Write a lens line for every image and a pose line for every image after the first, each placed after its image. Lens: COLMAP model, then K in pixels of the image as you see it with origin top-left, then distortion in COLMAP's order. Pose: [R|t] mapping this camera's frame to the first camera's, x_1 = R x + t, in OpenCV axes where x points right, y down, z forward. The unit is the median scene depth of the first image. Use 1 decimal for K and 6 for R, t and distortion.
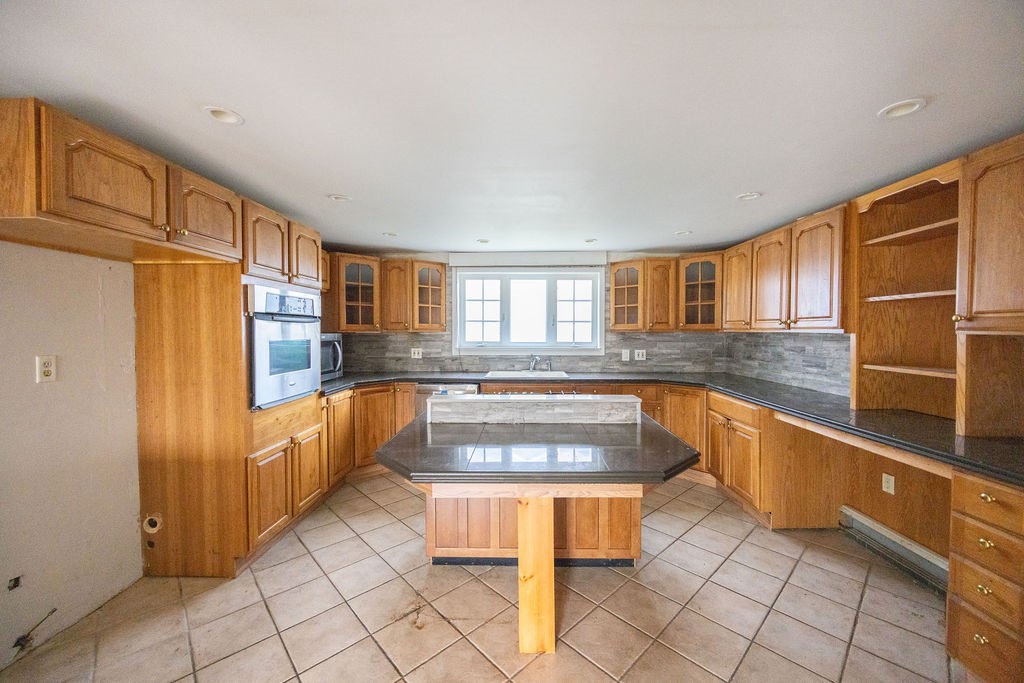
lens RADIAL K [[391.6, 0, 519.2], [0, 391.6, 343.8], [0, 0, 1]] dist [-0.000557, 0.000065]
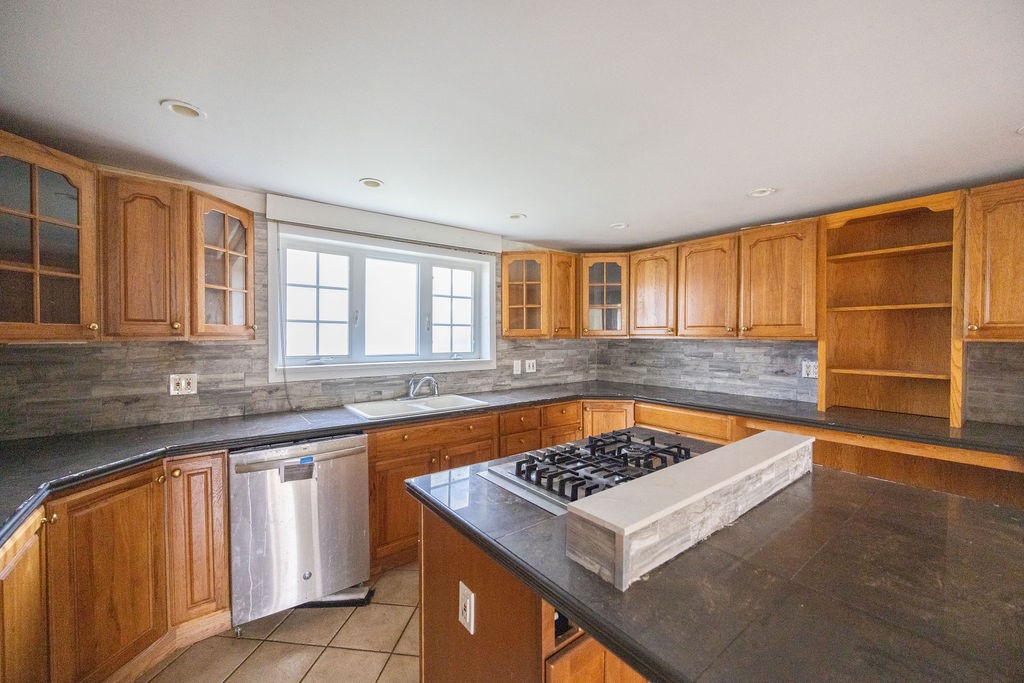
lens RADIAL K [[400.1, 0, 513.5], [0, 400.1, 341.4], [0, 0, 1]] dist [-0.002547, -0.000187]
pose [[0.778103, -0.009013, 0.628072, -0.277809], [0.020984, 0.999712, -0.011650, -0.016172], [-0.627786, 0.022244, 0.778068, 0.387407]]
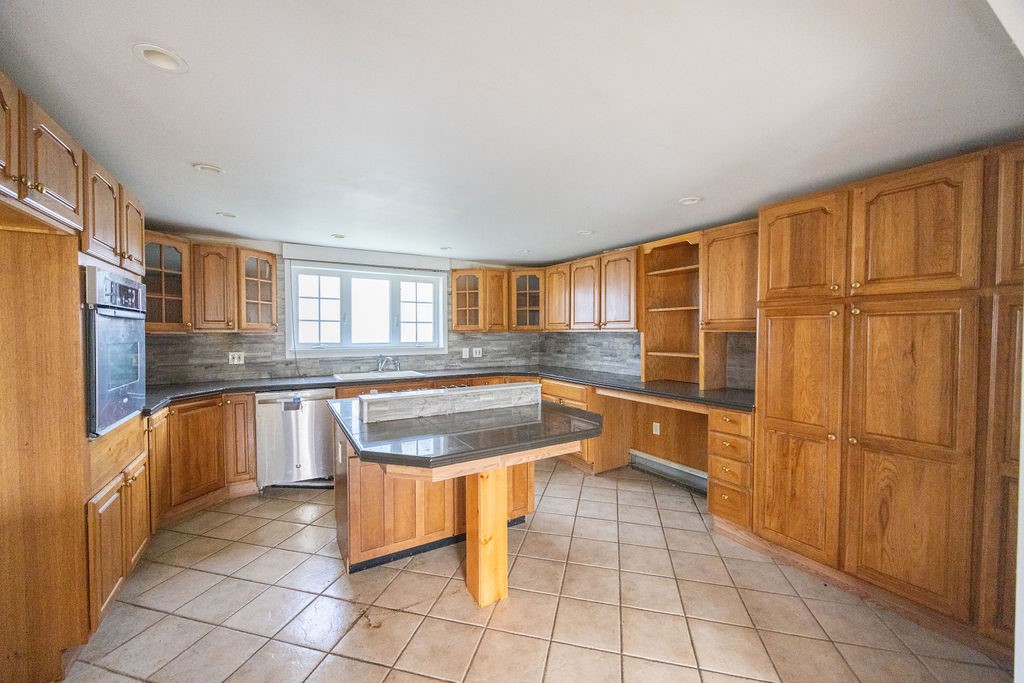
lens RADIAL K [[390.1, 0, 510.8], [0, 390.1, 342.2], [0, 0, 1]] dist [-0.002008, -0.000213]
pose [[0.852201, -0.014866, 0.523003, -0.216152], [0.019151, 0.999813, -0.002785, 0.004072], [-0.522864, 0.012389, 0.852326, -0.015340]]
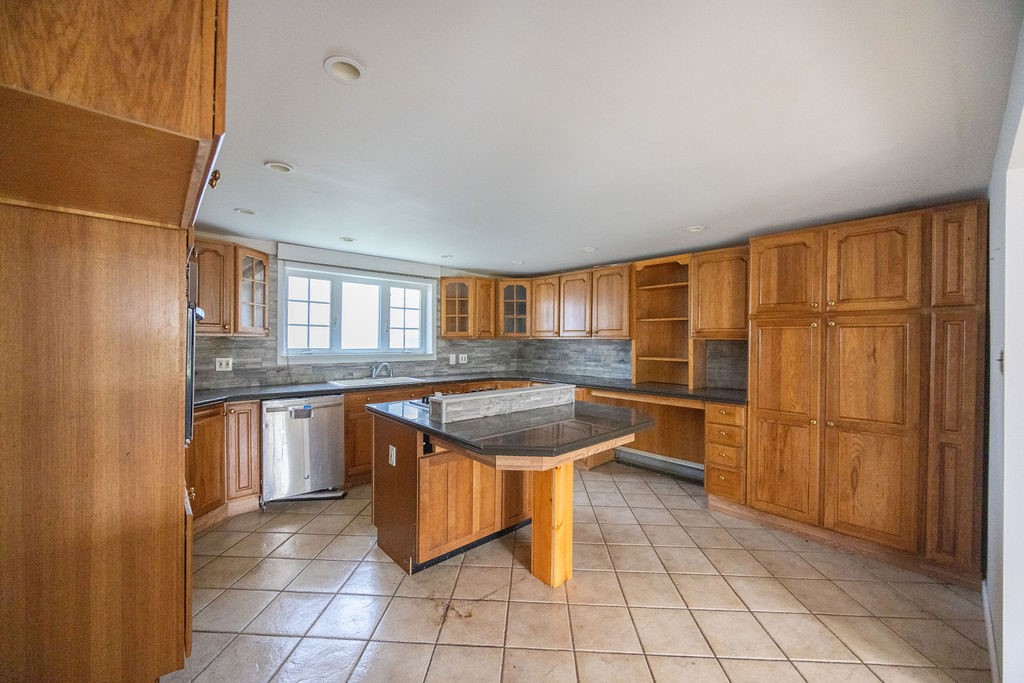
lens RADIAL K [[390.1, 0, 510.8], [0, 390.1, 342.2], [0, 0, 1]] dist [-0.002008, -0.000213]
pose [[0.734009, 0.001899, 0.679137, -0.402408], [0.017134, 0.999626, -0.021314, 0.007142], [-0.678923, 0.027281, 0.733702, 0.062572]]
